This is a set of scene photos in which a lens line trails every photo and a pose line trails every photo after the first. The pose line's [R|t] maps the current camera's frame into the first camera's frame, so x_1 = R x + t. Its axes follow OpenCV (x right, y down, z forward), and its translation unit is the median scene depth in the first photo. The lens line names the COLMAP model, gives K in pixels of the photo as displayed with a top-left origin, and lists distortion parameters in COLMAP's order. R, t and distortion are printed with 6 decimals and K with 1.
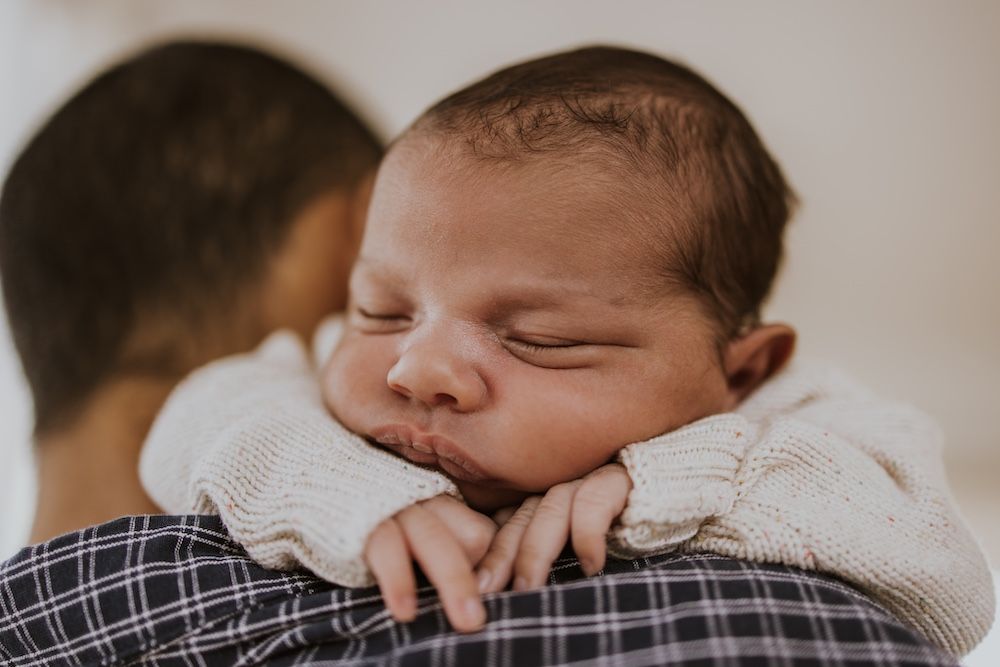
lens RADIAL K [[1040.4, 0, 517.8], [0, 1040.4, 307.9], [0, 0, 1]] dist [0.021959, 0.000000]
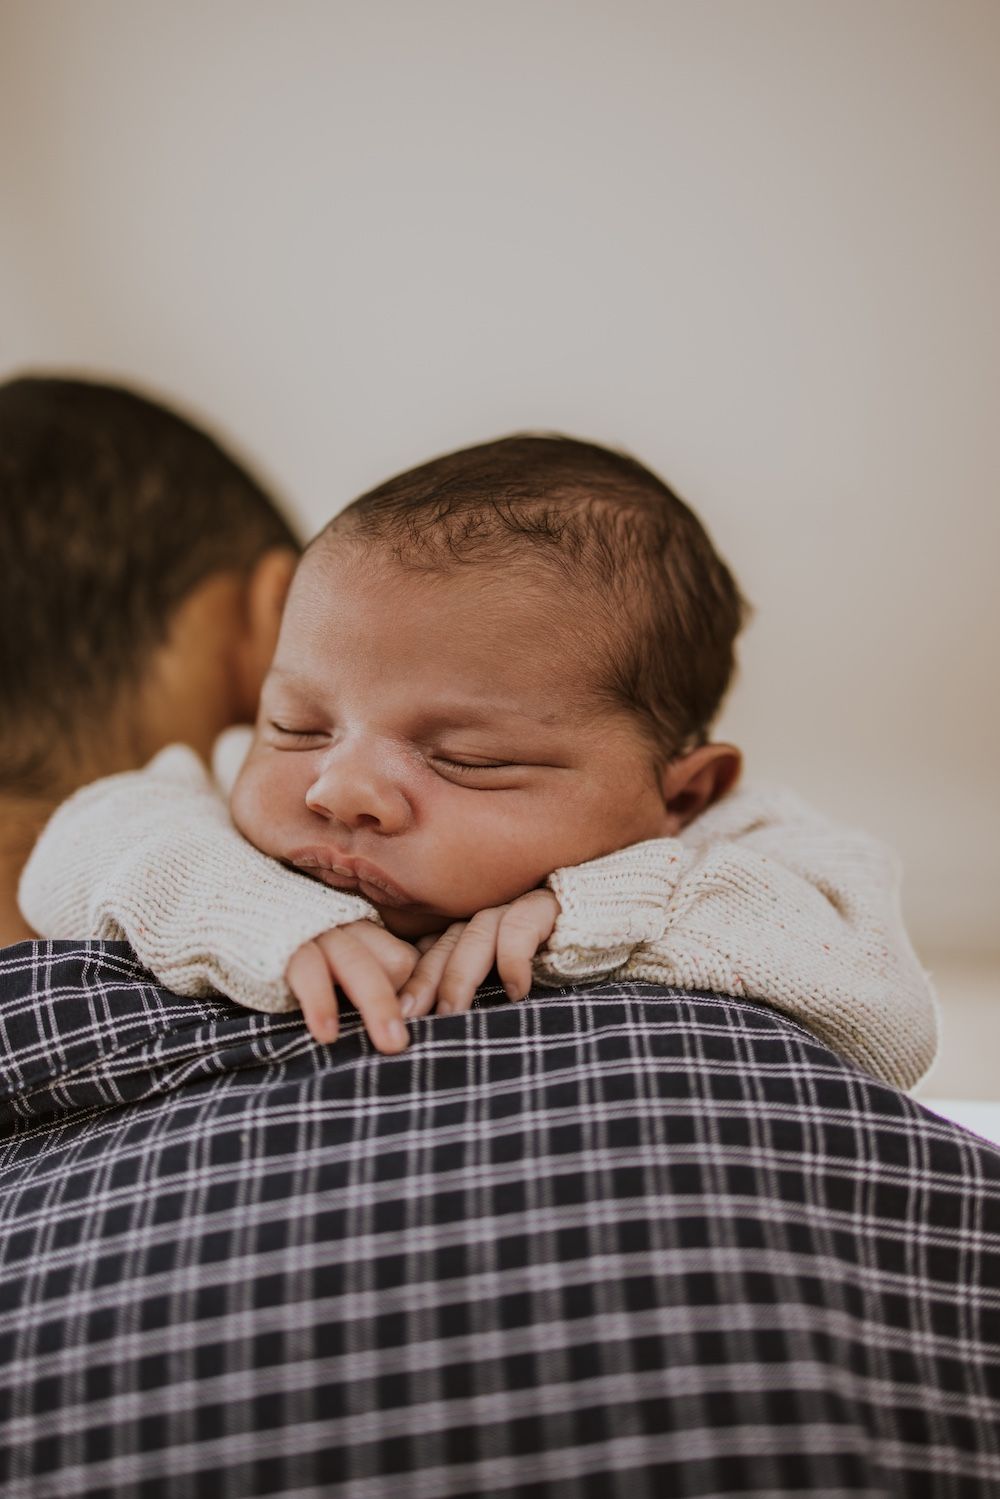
lens RADIAL K [[1559.5, 0, 497.4], [0, 1559.5, 751.8], [0, 0, 1]] dist [0.021959, 0.000000]
pose [[0.999165, 0.010842, 0.039386, -0.007591], [-0.012325, 0.999217, 0.037589, -0.030544], [-0.038948, -0.038043, 0.998517, -0.435265]]
